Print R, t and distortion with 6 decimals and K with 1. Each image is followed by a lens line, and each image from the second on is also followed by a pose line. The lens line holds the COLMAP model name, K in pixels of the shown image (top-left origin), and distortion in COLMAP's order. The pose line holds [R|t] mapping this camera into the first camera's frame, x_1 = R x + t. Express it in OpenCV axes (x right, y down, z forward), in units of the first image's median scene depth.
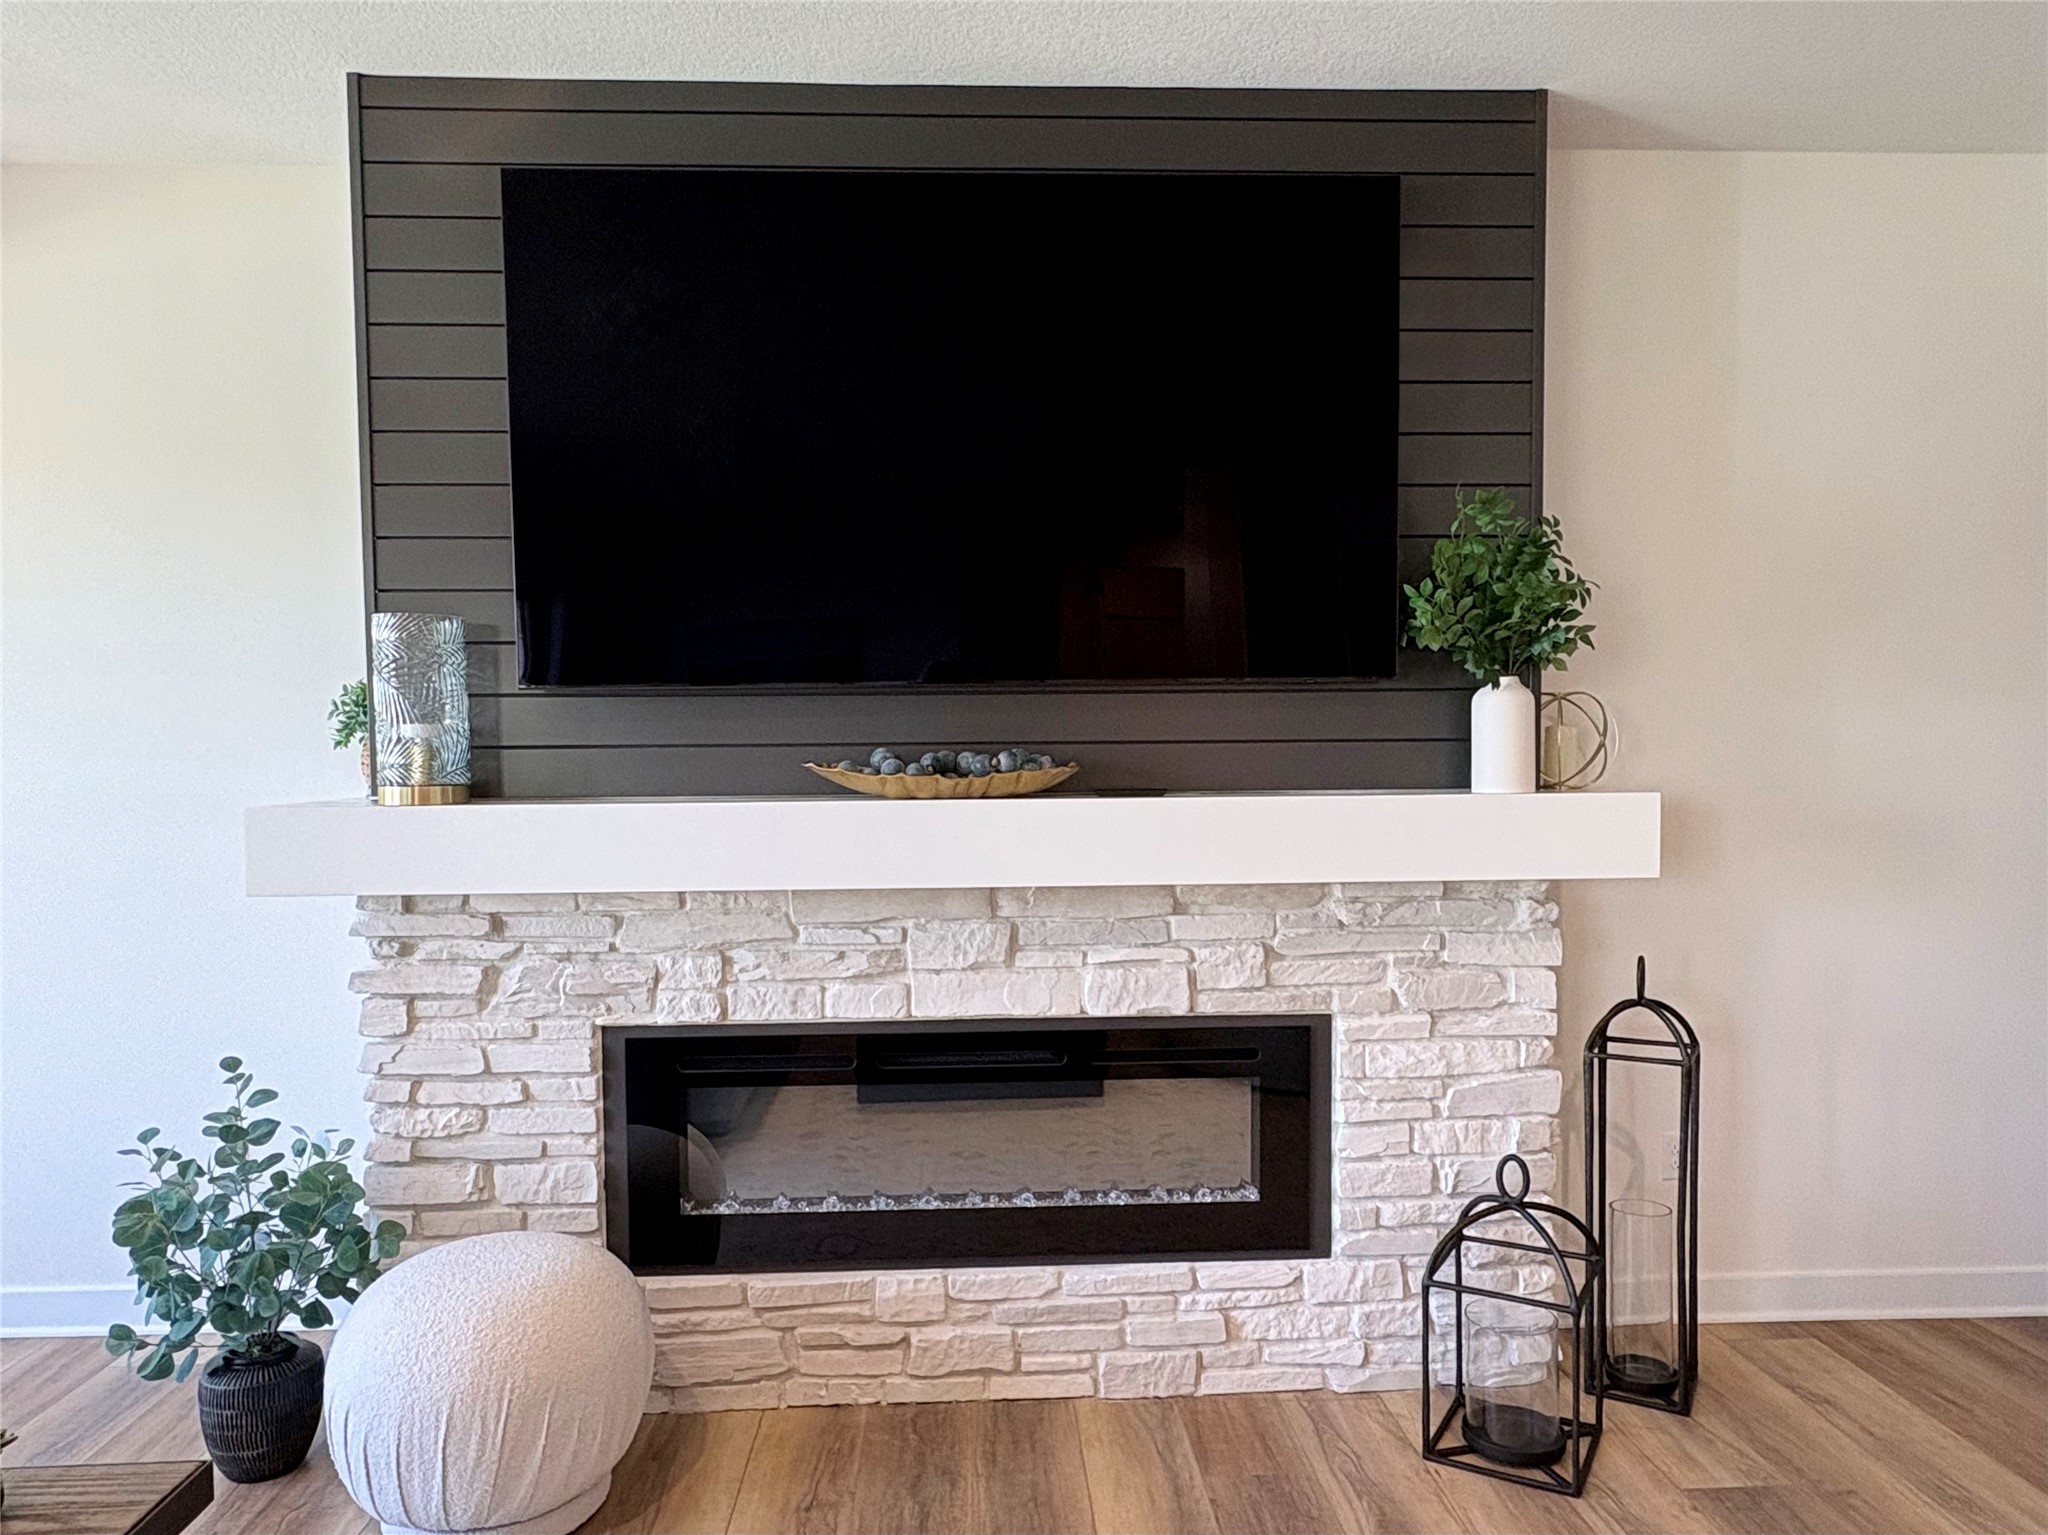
lens RADIAL K [[1330.5, 0, 1021.6], [0, 1330.5, 787.6], [0, 0, 1]] dist [-0.005178, 0.001592]
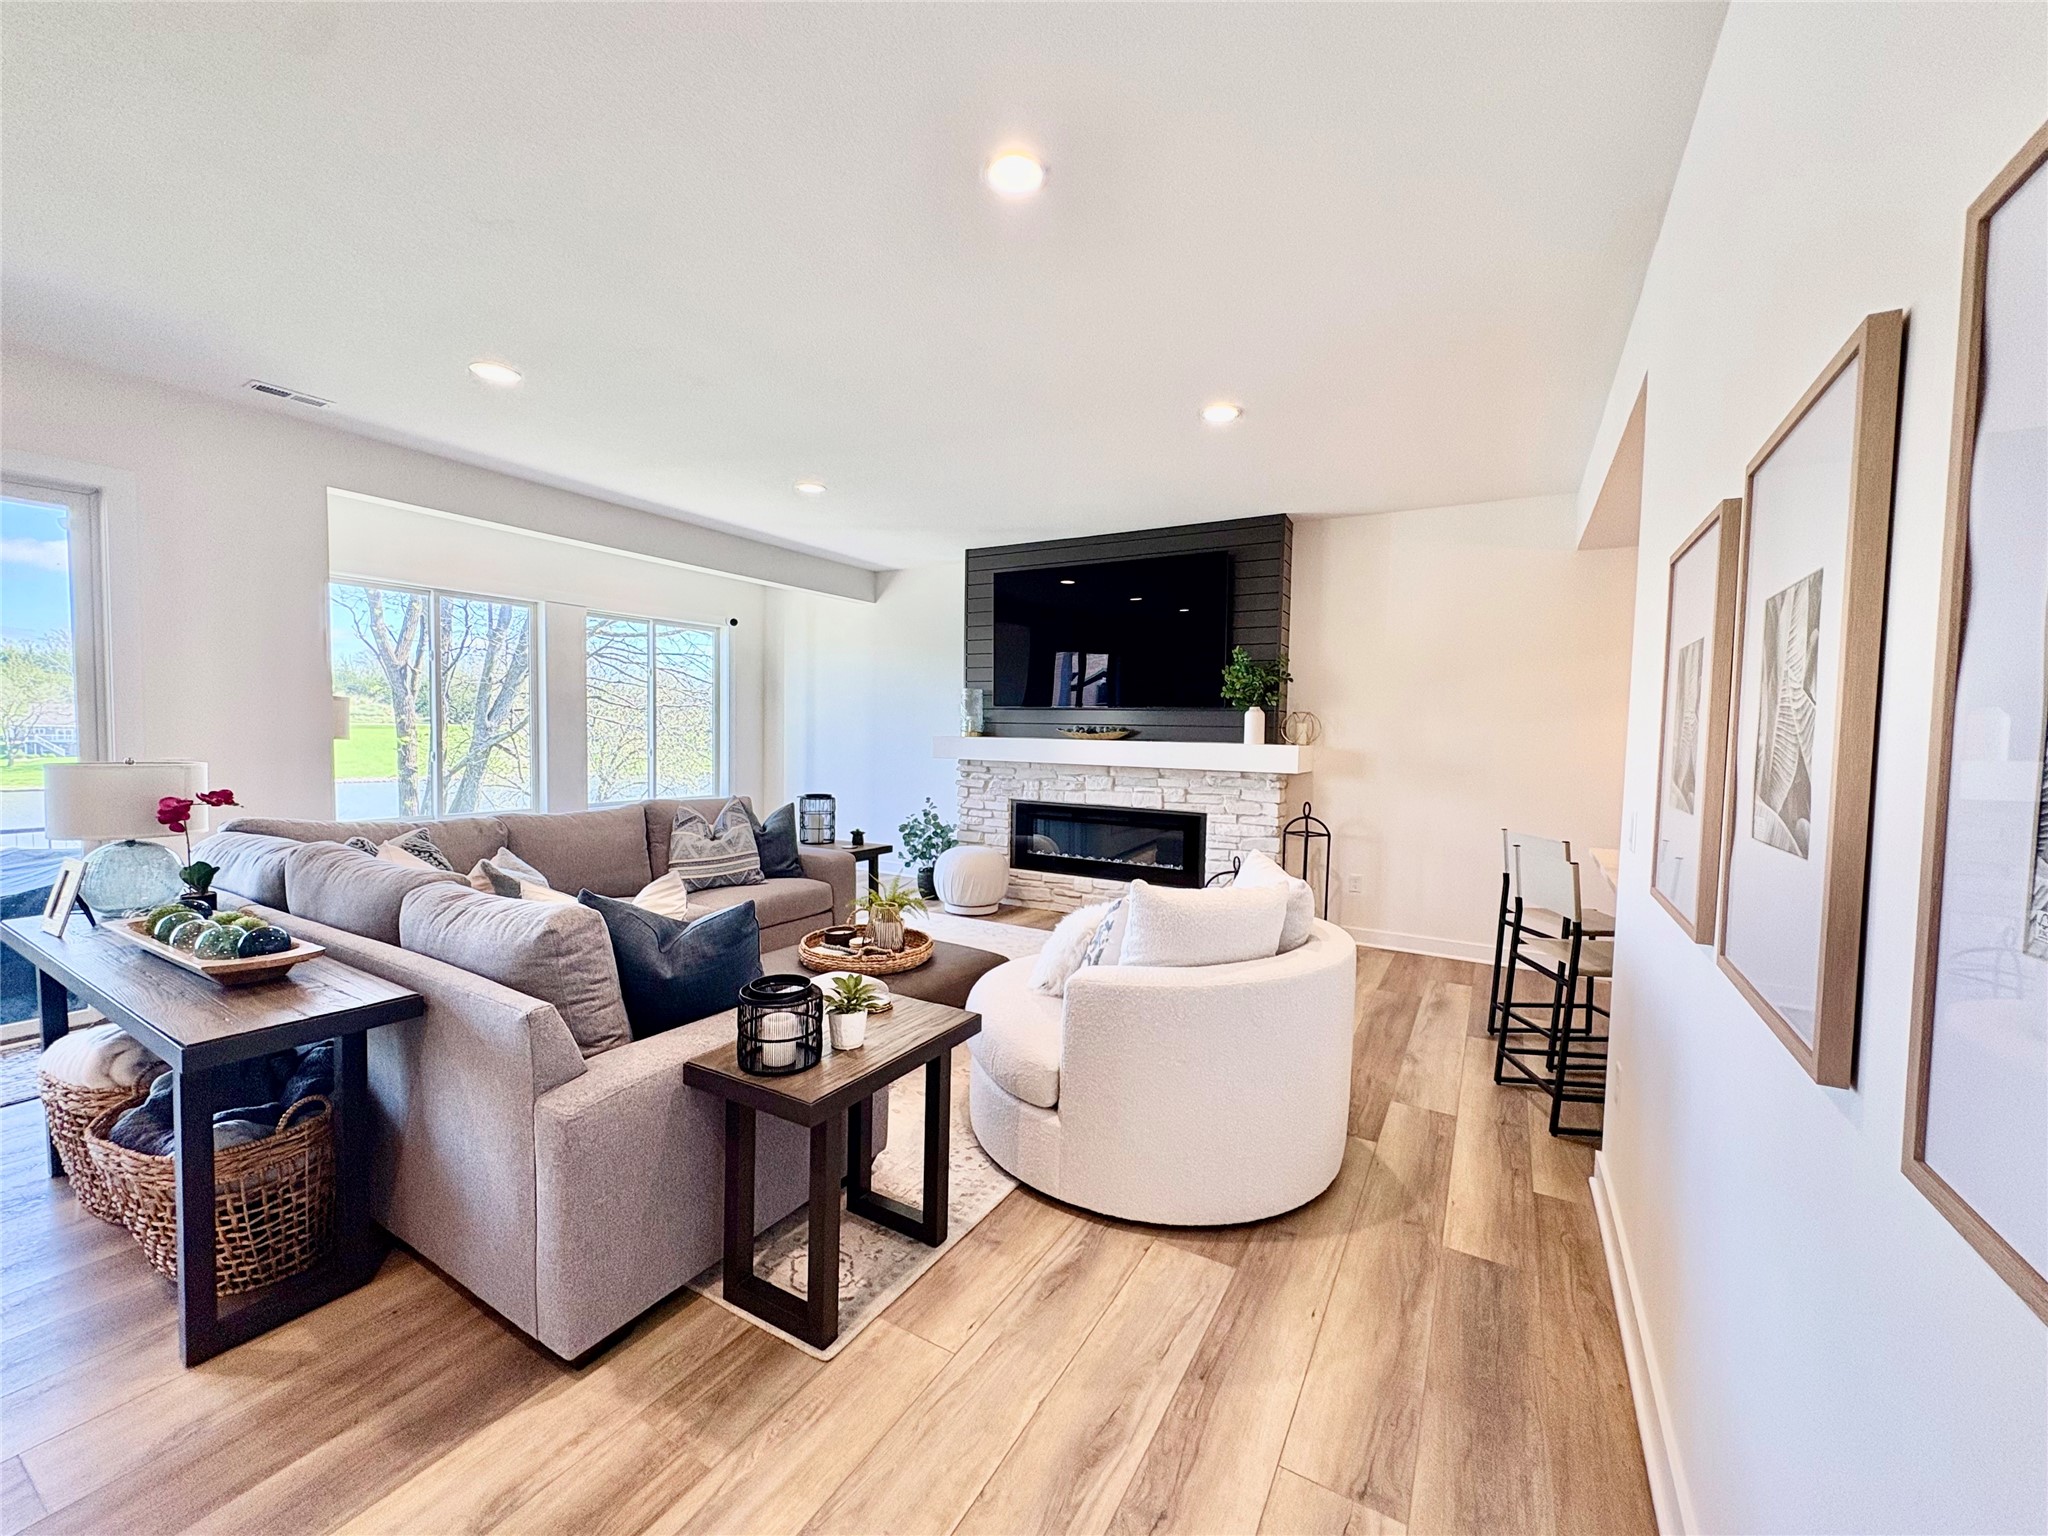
lens RADIAL K [[811.9, 0, 1018.3], [0, 811.9, 763.7], [0, 0, 1]] dist [-0.001413, -0.000595]
pose [[0.836599, 0.047400, -0.545761, 0.926818], [-0.048801, 0.998737, 0.011934, 0.053645], [0.545637, 0.016649, 0.837856, -0.879123]]
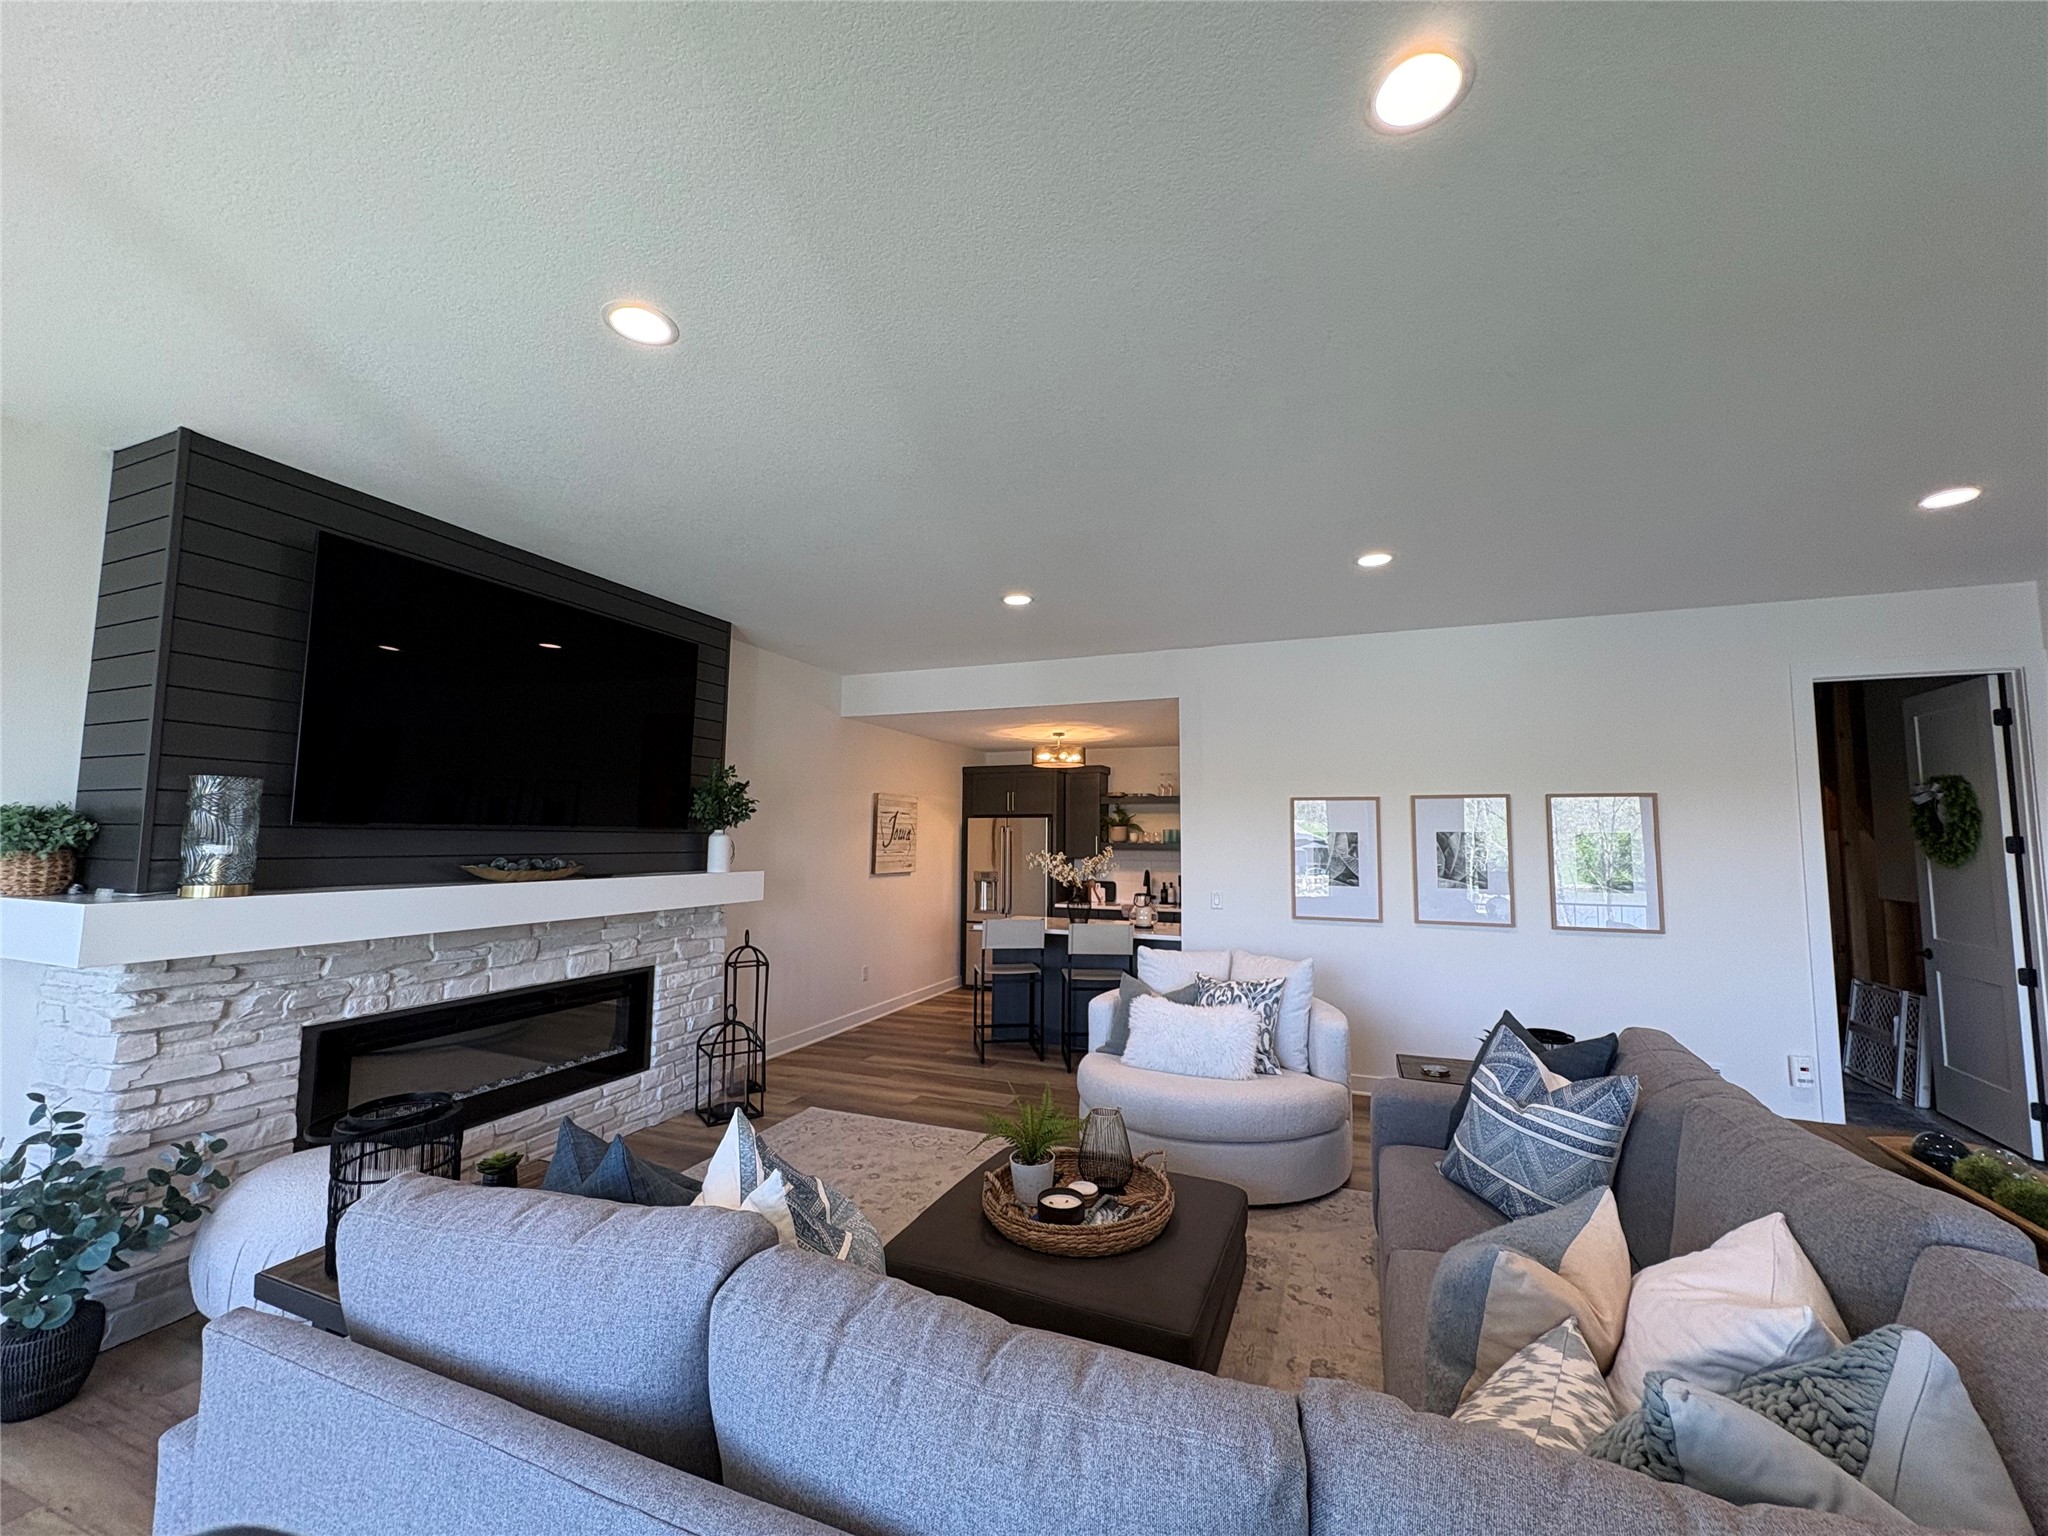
lens RADIAL K [[811.9, 0, 1025.4], [0, 811.9, 771.3], [0, 0, 1]] dist [-0.001413, -0.000595]
pose [[0.409040, 0.087480, 0.908313, -0.896277], [0.022335, 0.994136, -0.105804, -0.011018], [-0.912243, 0.063566, 0.404688, -0.252752]]
